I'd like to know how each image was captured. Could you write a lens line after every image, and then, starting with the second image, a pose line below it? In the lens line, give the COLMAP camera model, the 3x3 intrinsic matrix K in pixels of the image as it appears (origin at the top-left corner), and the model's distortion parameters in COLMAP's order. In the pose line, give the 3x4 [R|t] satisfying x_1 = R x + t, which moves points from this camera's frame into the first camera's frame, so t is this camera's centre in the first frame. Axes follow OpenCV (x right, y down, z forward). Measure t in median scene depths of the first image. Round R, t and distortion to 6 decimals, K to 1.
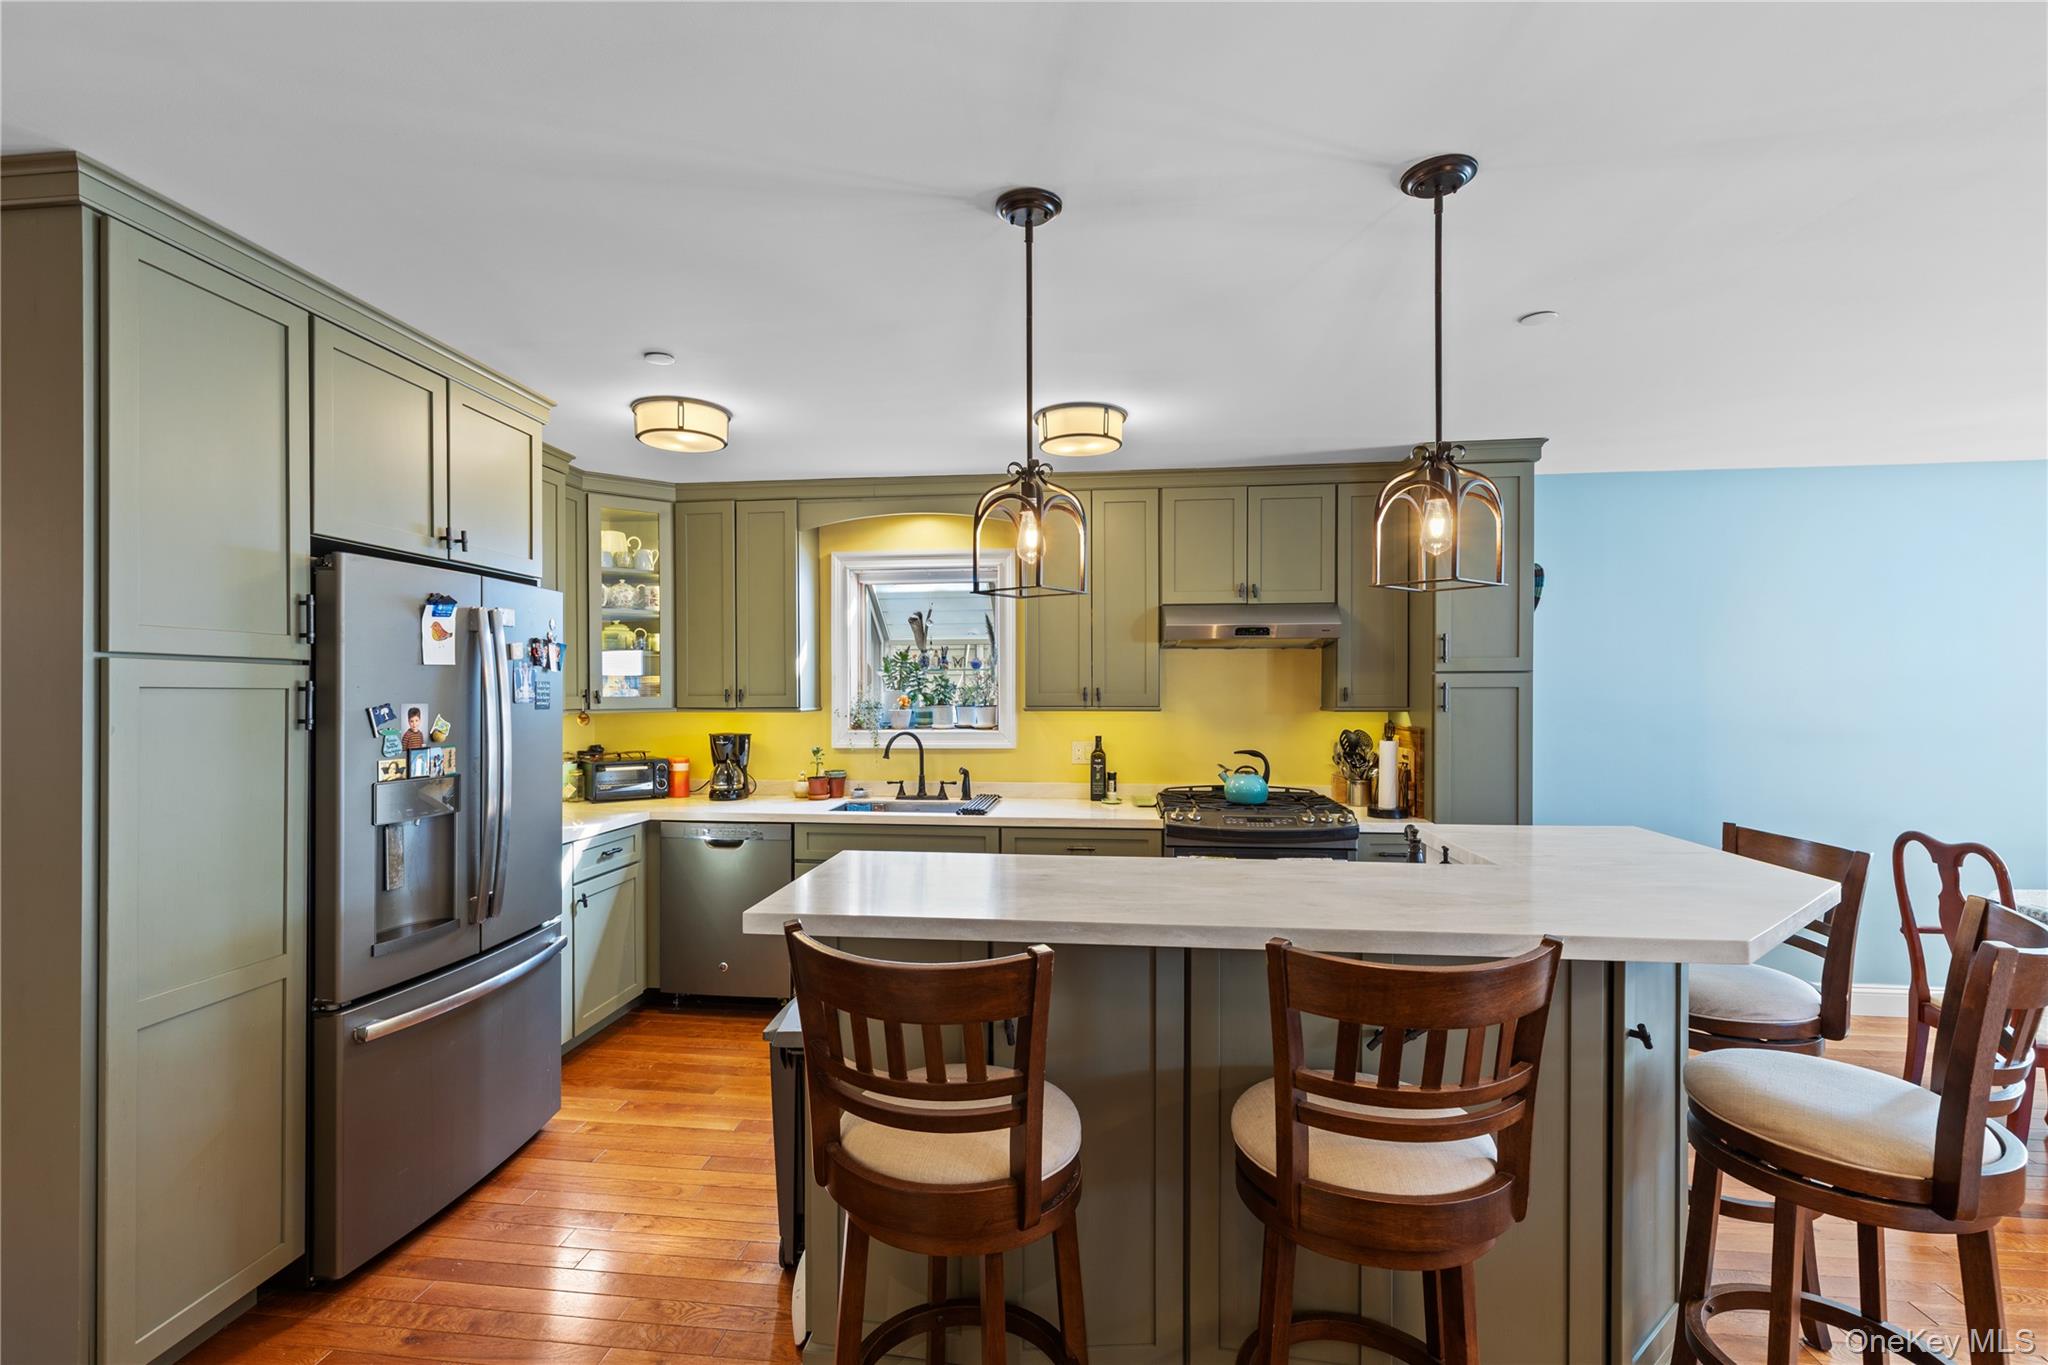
lens RADIAL K [[918.7, 0, 1000.6], [0, 918.7, 696.0], [0, 0, 1]] dist [0.004611, -0.000073]
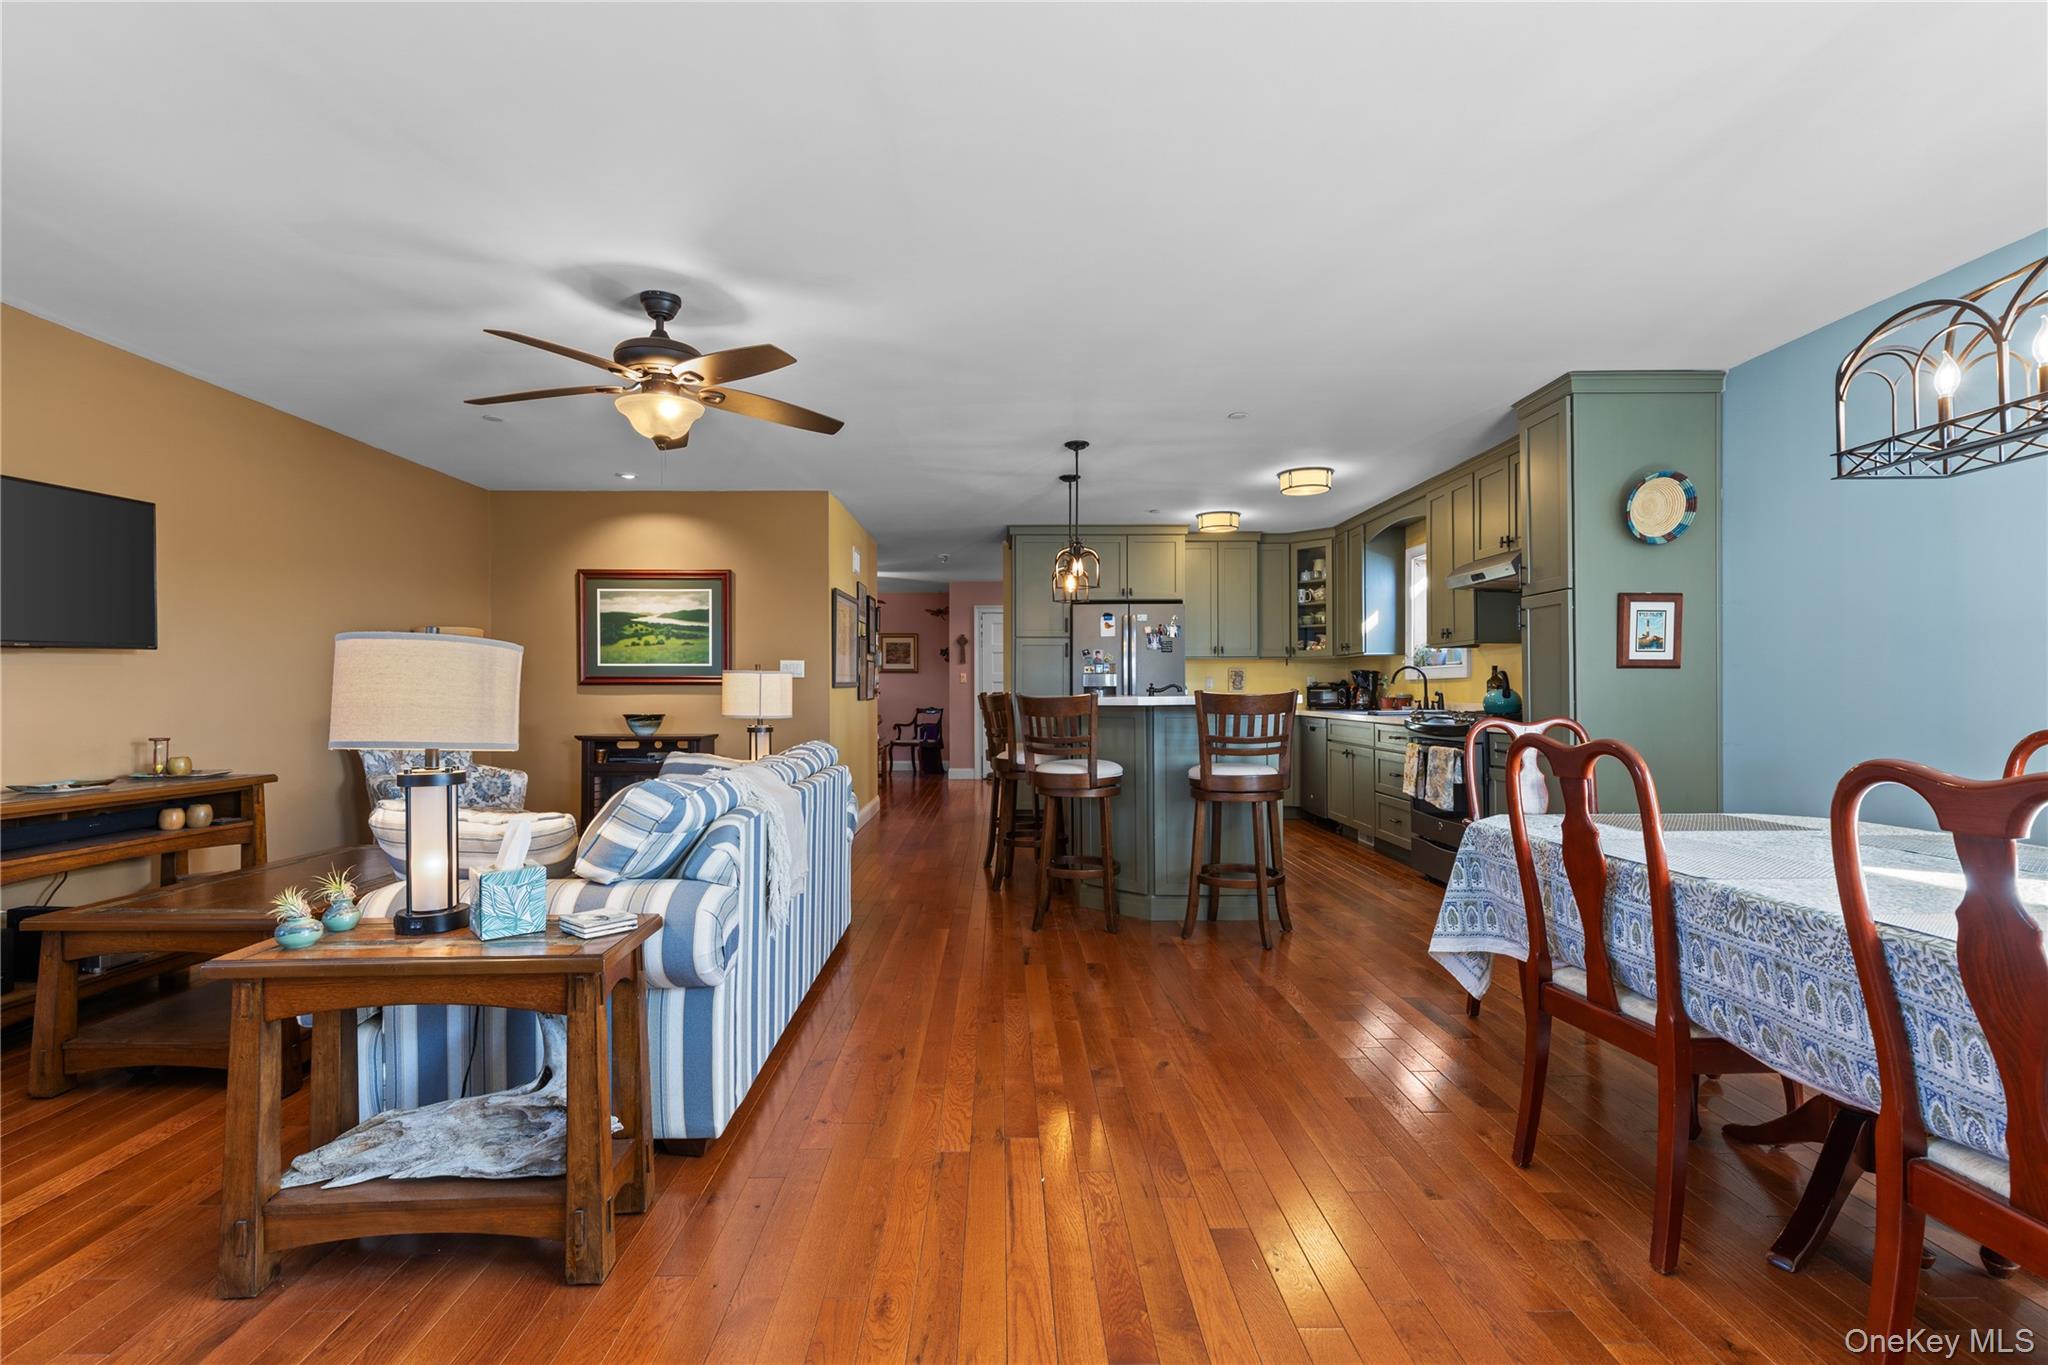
lens RADIAL K [[918.7, 0, 1004.5], [0, 918.7, 691.6], [0, 0, 1]] dist [0.004611, -0.000073]
pose [[0.120616, 0.003269, -0.992694, 1.366482], [-0.001892, 0.999994, 0.003063, 0.081060], [0.992697, 0.001508, 0.120621, 0.178884]]
